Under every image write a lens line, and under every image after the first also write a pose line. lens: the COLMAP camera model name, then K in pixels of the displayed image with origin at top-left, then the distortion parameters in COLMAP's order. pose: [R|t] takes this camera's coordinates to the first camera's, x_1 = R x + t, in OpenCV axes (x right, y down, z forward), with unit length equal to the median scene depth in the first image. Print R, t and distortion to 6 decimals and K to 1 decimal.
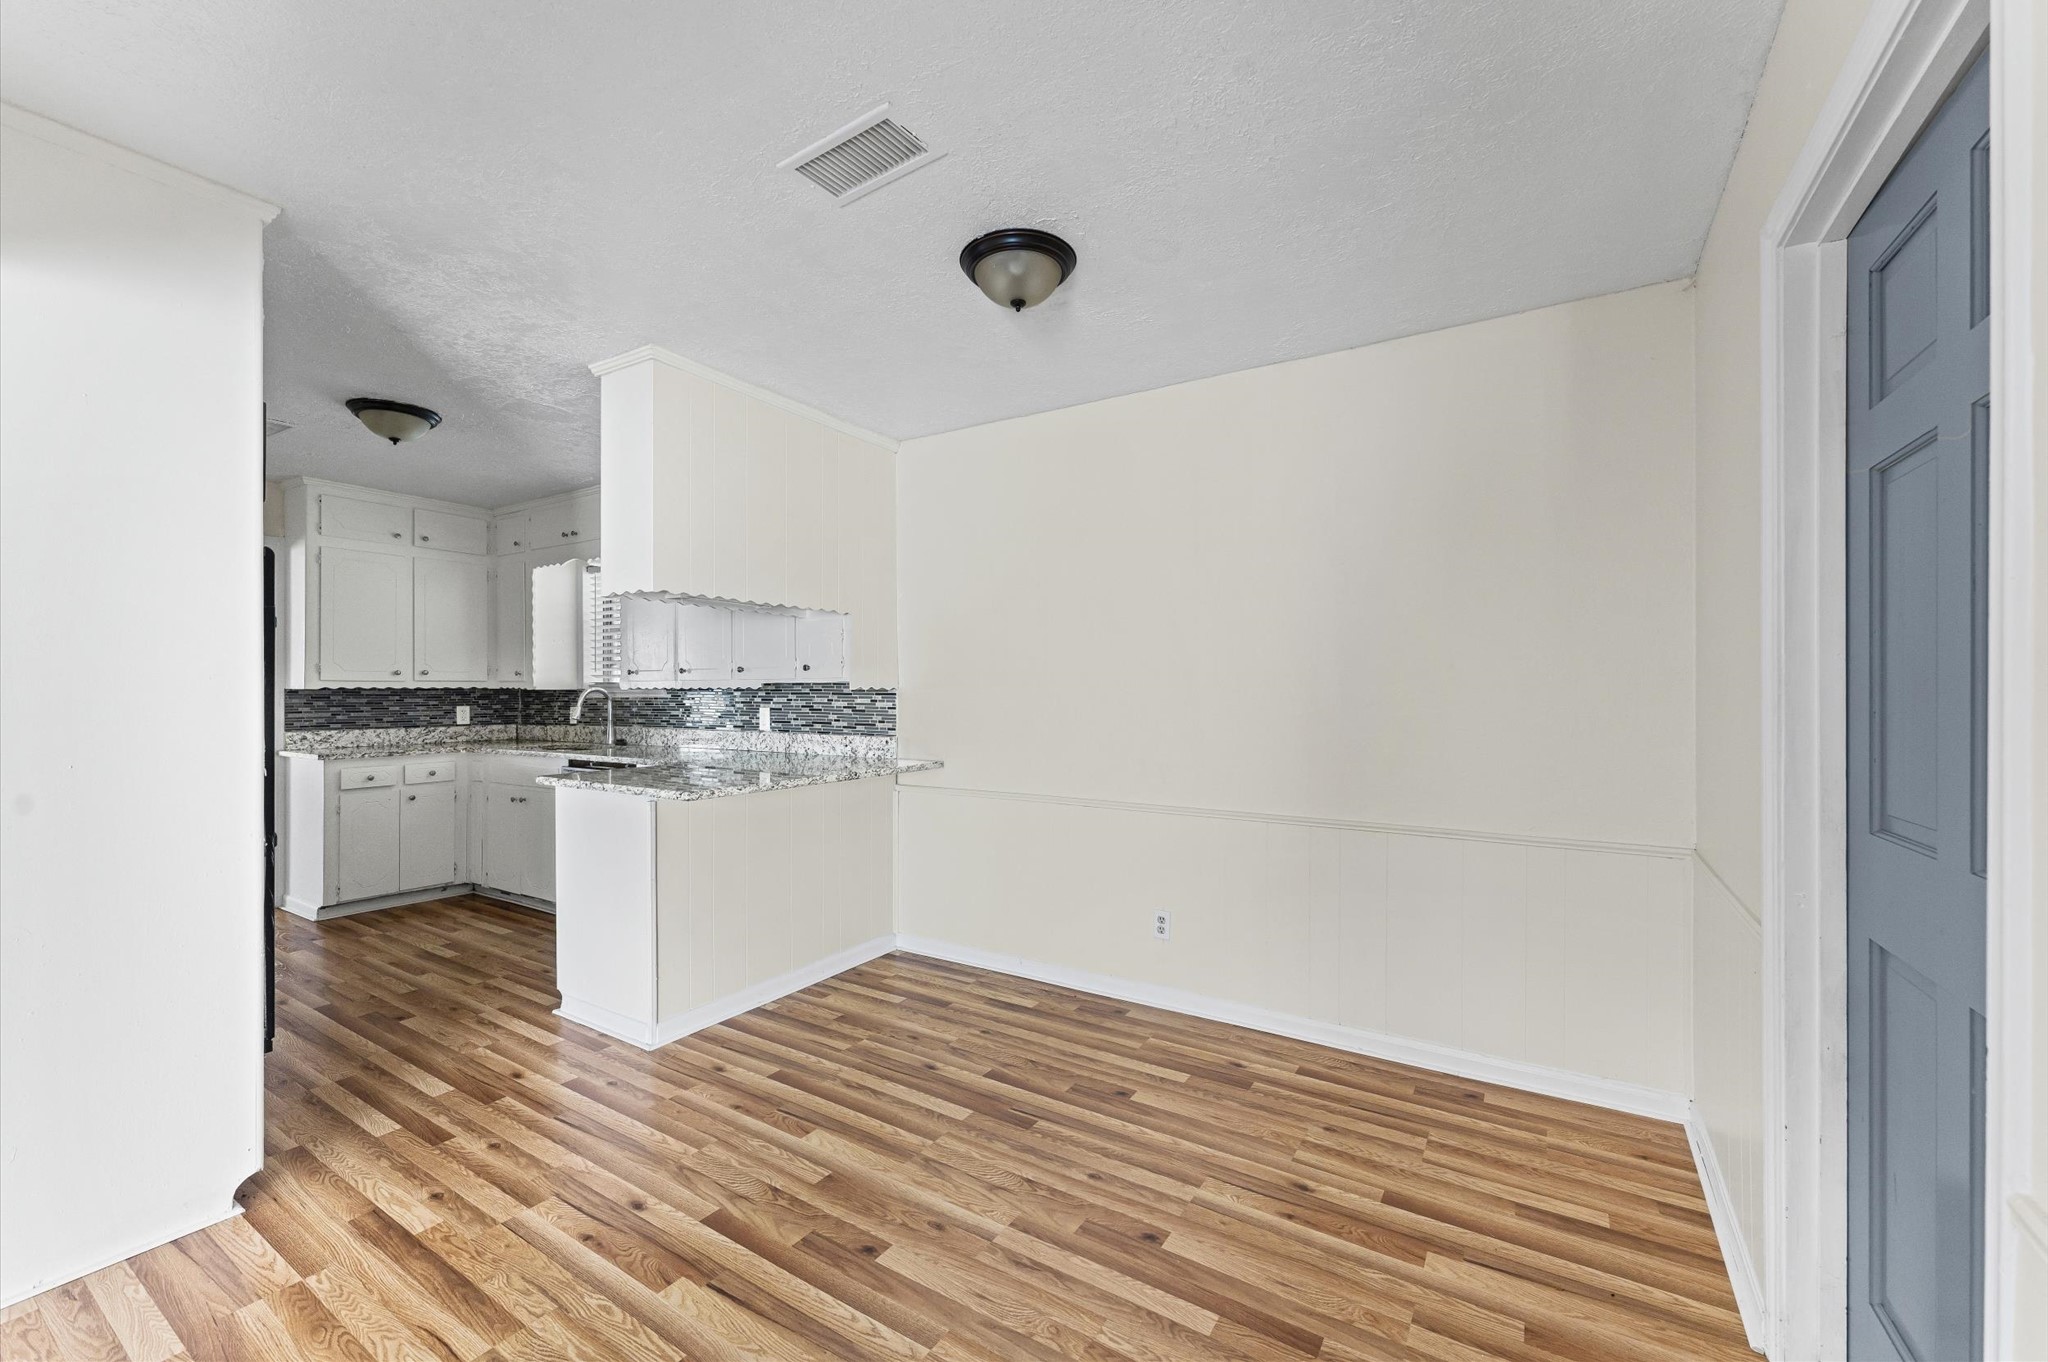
lens RADIAL K [[815.5, 0, 1020.6], [0, 815.5, 684.8], [0, 0, 1]] dist [-0.000278, -0.000139]
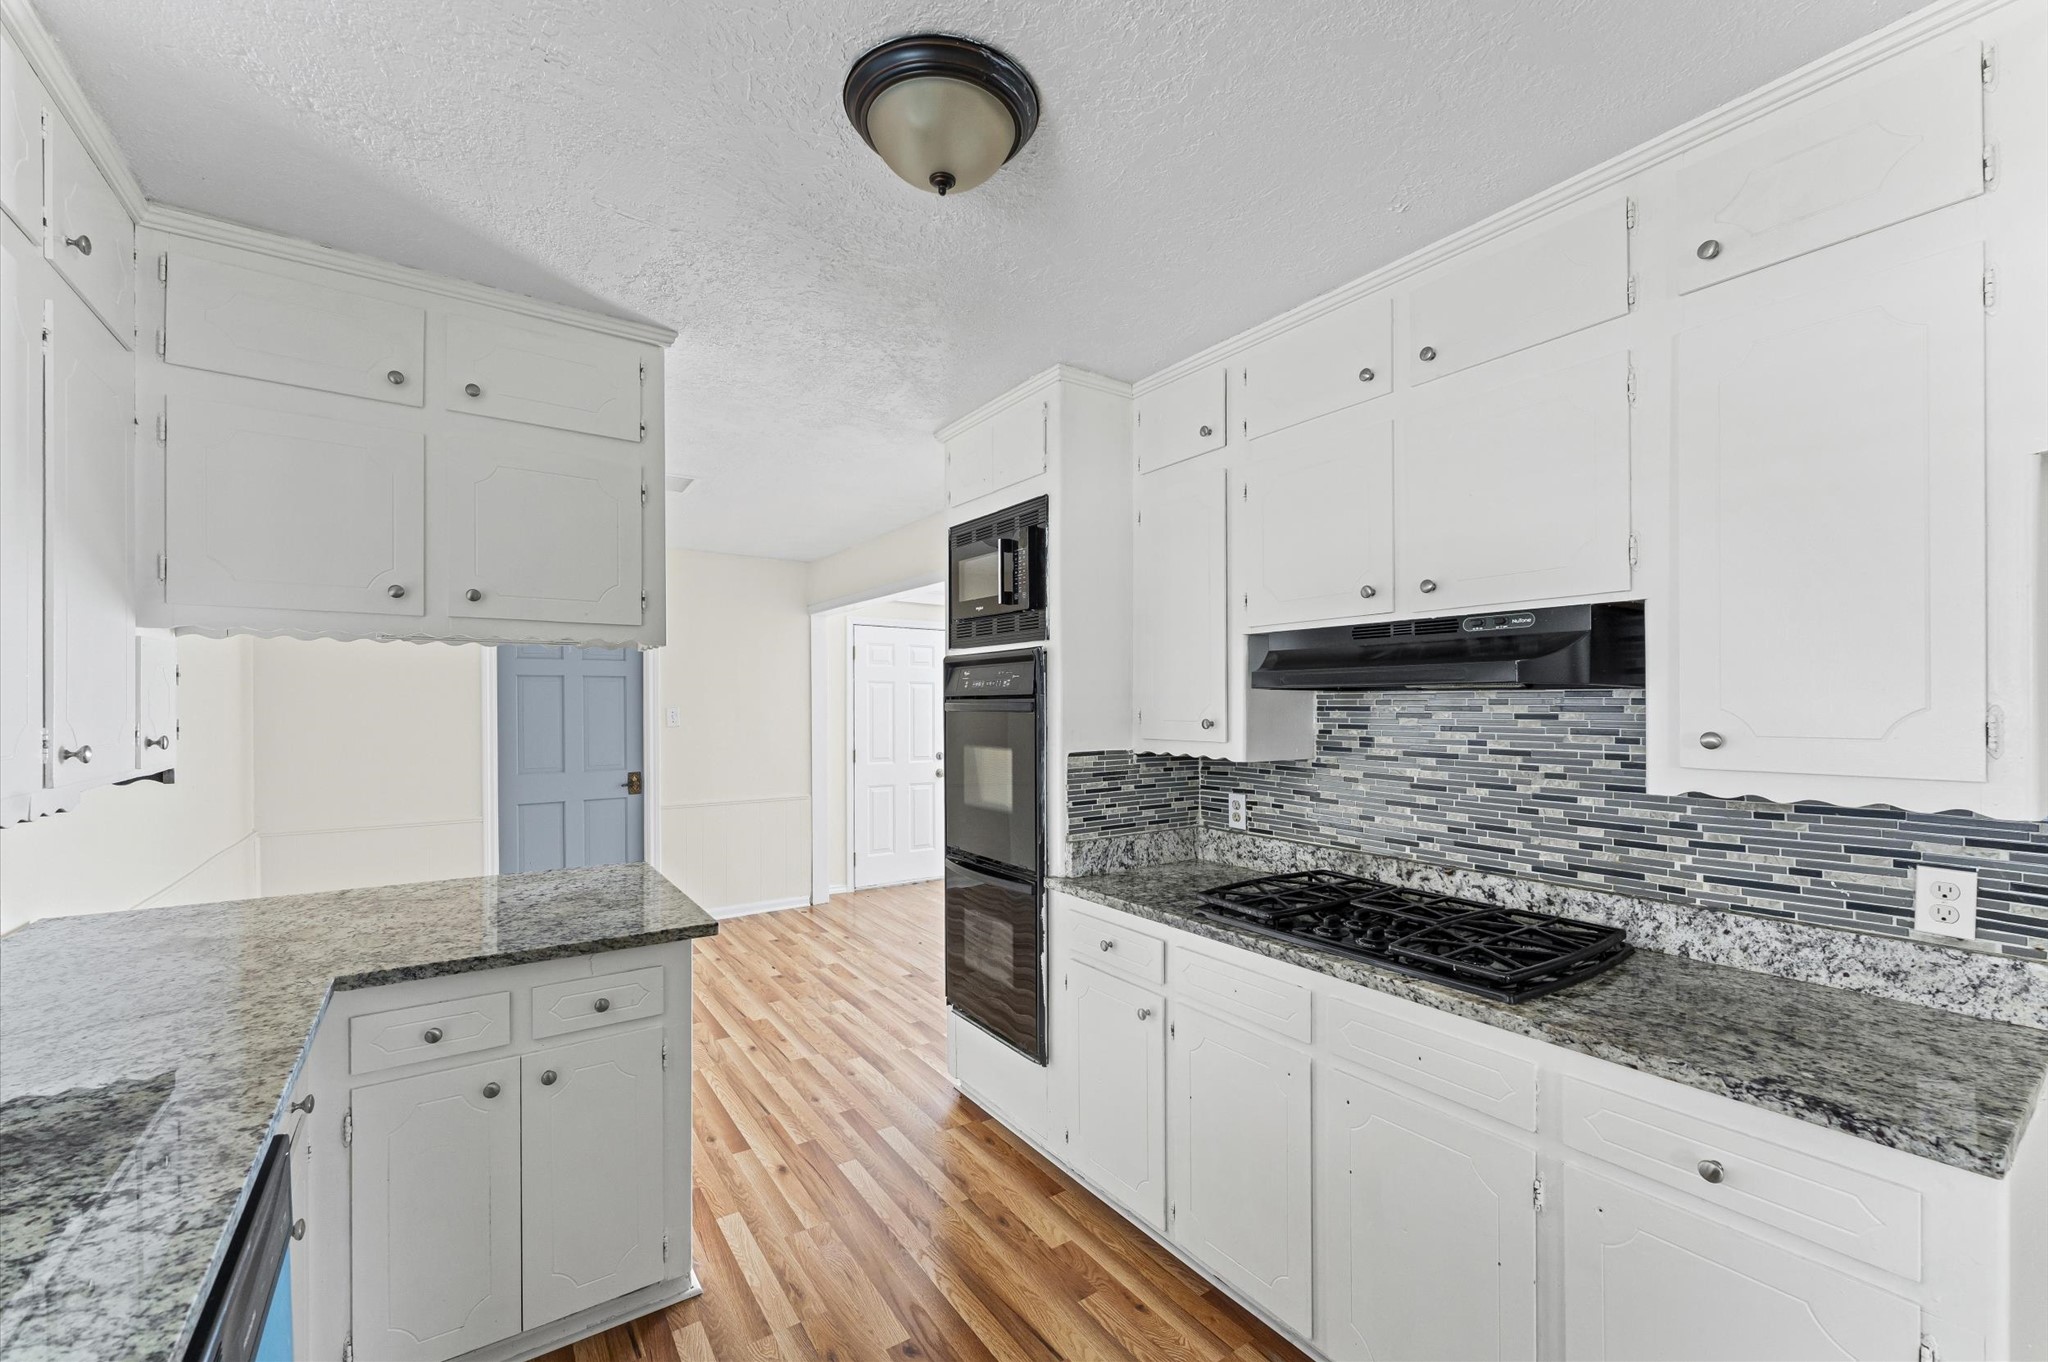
lens RADIAL K [[830.8, 0, 1023.8], [0, 830.8, 697.9], [0, 0, 1]] dist [-0.000443, -0.000056]
pose [[-0.918213, 0.005352, 0.396052, -1.430712], [0.001172, 0.999941, -0.010796, -0.065994], [-0.396086, -0.009449, -0.918165, 2.021215]]
